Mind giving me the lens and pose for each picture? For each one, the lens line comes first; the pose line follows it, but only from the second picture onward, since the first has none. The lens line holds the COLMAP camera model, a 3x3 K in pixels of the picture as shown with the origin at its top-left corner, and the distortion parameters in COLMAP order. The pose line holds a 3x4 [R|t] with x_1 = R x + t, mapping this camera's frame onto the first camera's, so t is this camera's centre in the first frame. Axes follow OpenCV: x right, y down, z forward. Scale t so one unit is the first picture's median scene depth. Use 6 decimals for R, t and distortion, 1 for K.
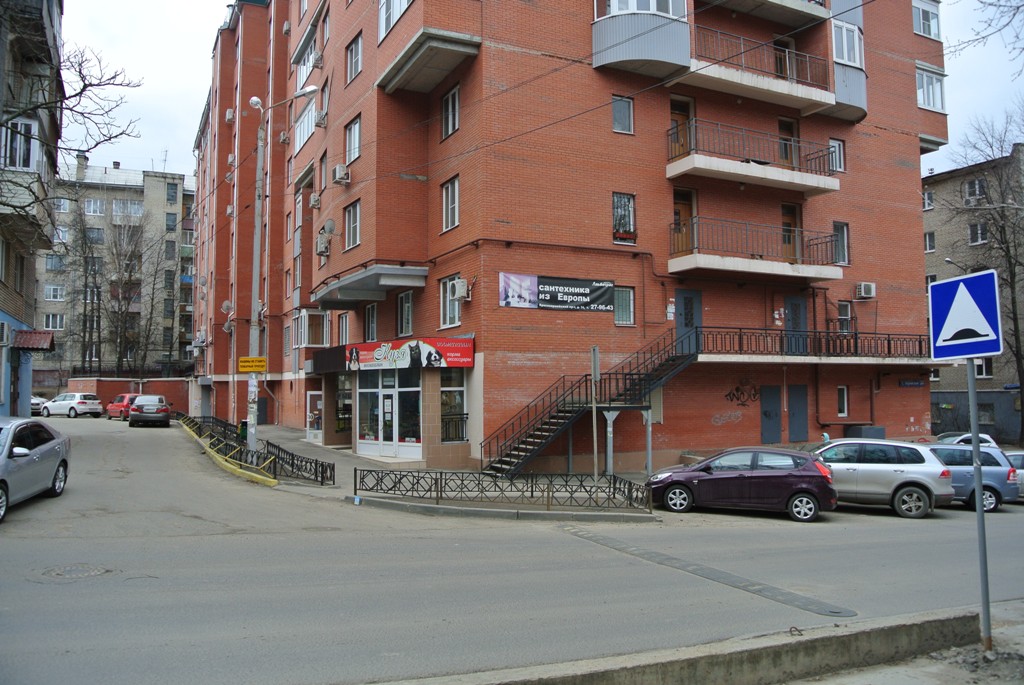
lens RADIAL K [[782.3, 0, 512.0], [0, 782.3, 342.5], [0, 0, 1]] dist [-0.054880, -0.002681]
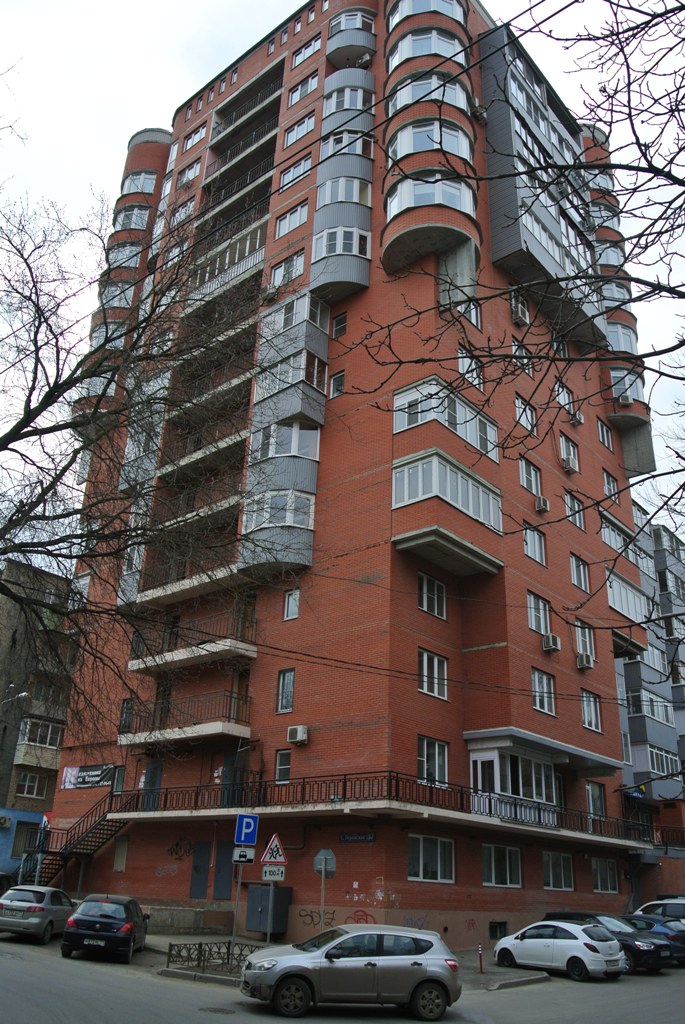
lens RADIAL K [[841.0, 0, 342.5], [0, 841.0, 512.0], [0, 0, 1]] dist [-0.064559, 0.001747]
pose [[0.393202, -0.370245, -0.841612, 1.659479], [0.014109, 0.917663, -0.397110, 0.103576], [0.919344, 0.144270, 0.366050, 0.735303]]
